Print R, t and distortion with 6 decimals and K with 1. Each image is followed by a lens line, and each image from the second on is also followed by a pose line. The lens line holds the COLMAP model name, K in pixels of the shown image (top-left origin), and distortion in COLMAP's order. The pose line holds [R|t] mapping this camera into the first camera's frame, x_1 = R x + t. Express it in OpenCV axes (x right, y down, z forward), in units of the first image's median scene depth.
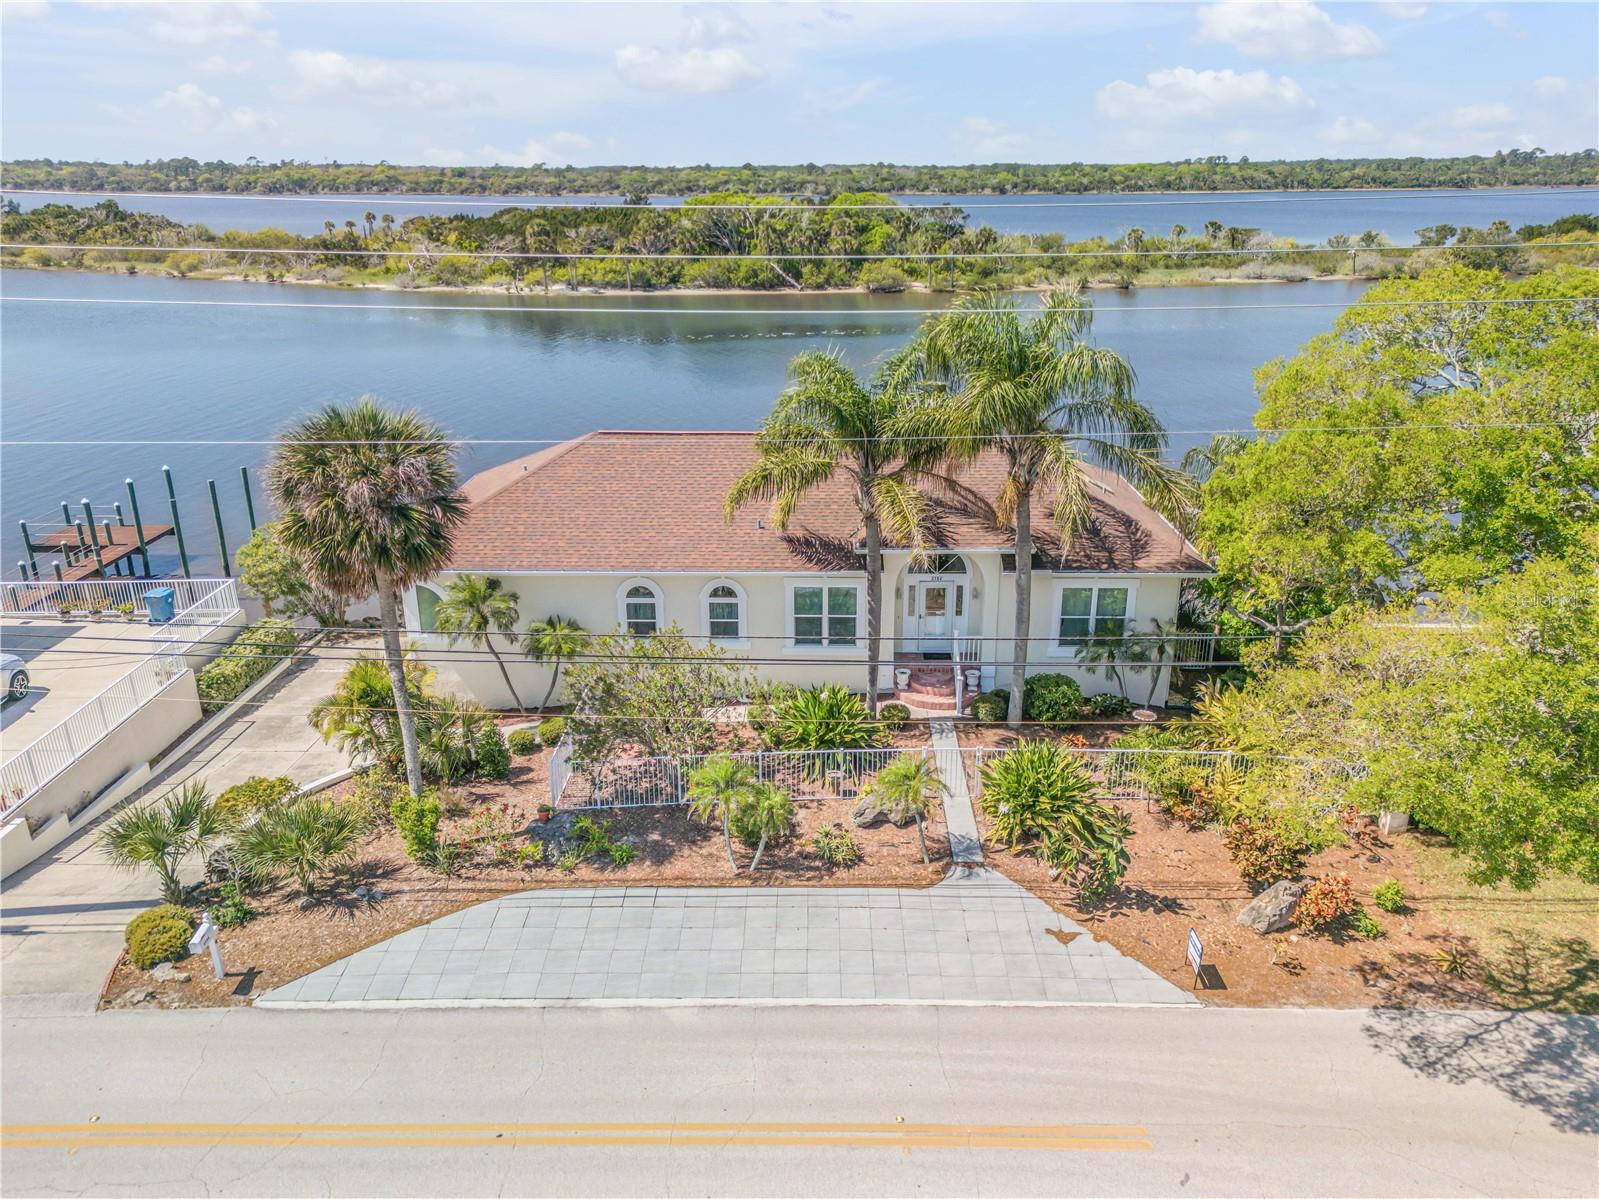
lens RADIAL K [[1149.4, 0, 799.5], [0, 1149.4, 599.5], [0, 0, 1]] dist [0.073535, -0.072308]
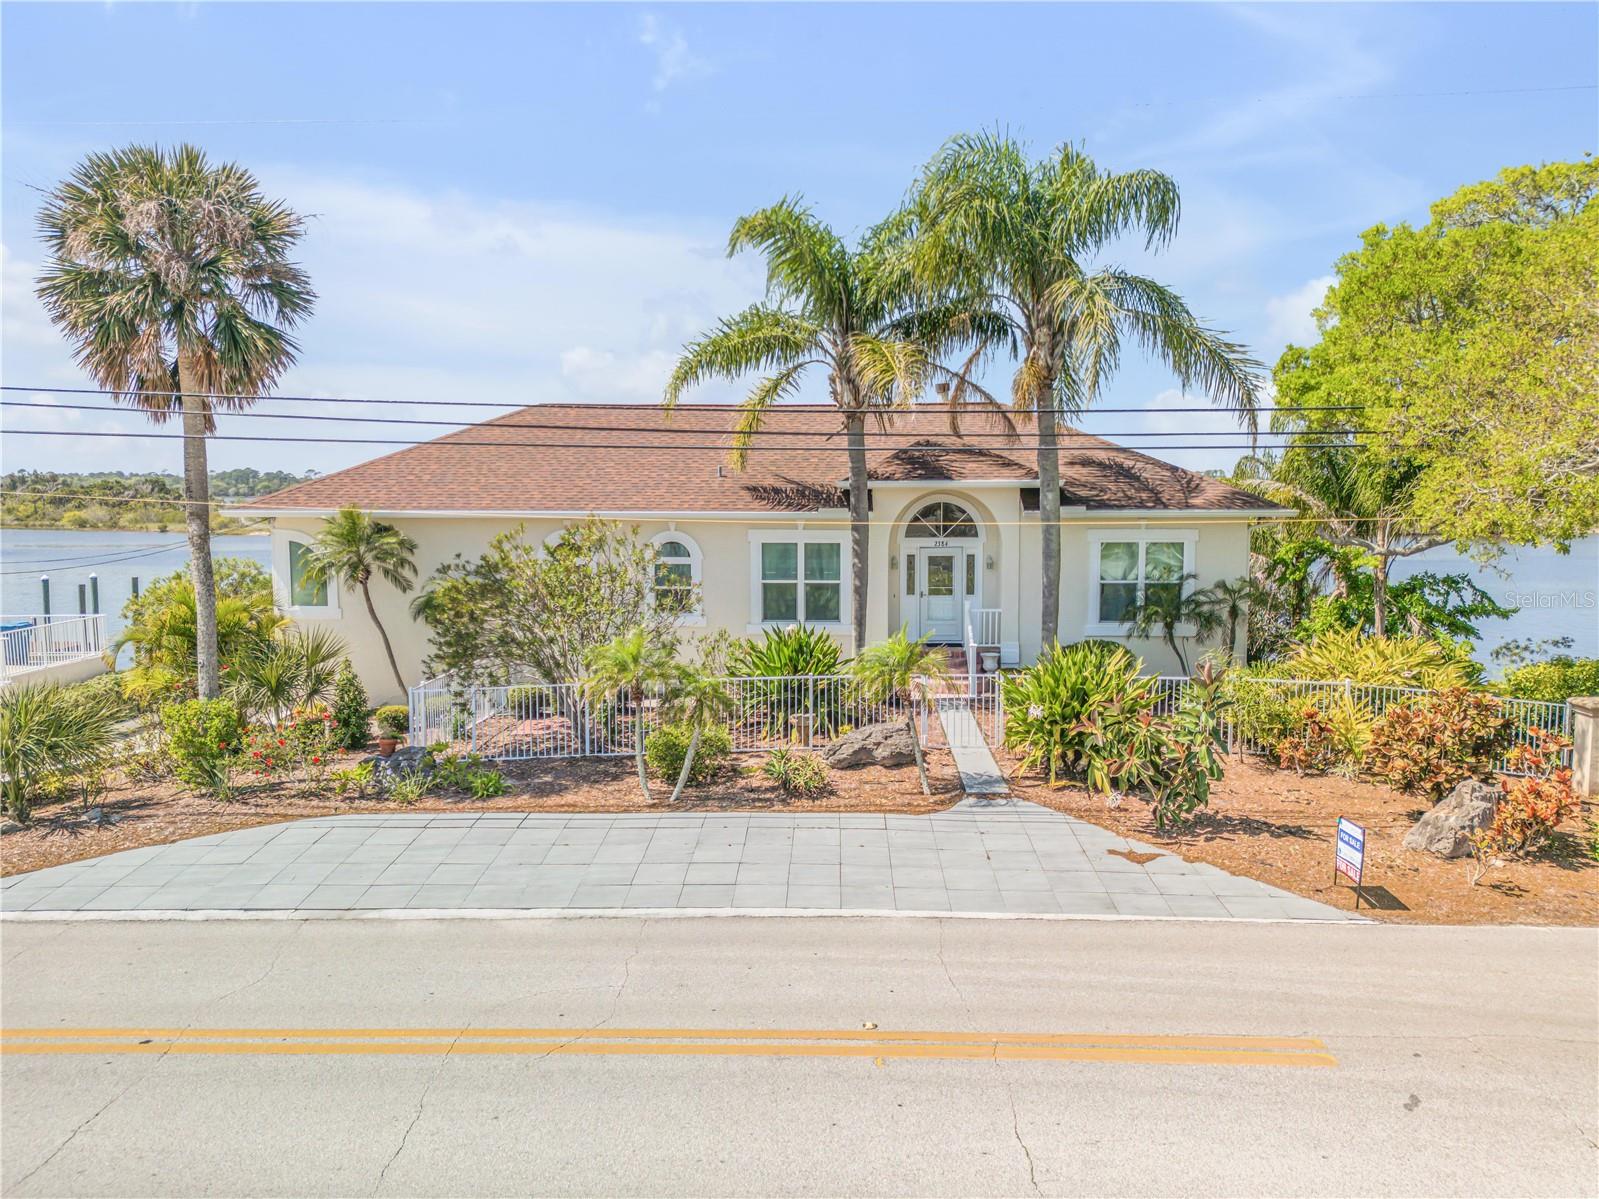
lens RADIAL K [[1149.4, 0, 799.5], [0, 1149.4, 599.5], [0, 0, 1]] dist [0.073535, -0.072308]
pose [[0.999830, 0.003275, -0.018134, 0.049285], [-0.007778, 0.967120, -0.254201, 0.310728], [0.016705, 0.254299, 0.966981, 0.325841]]
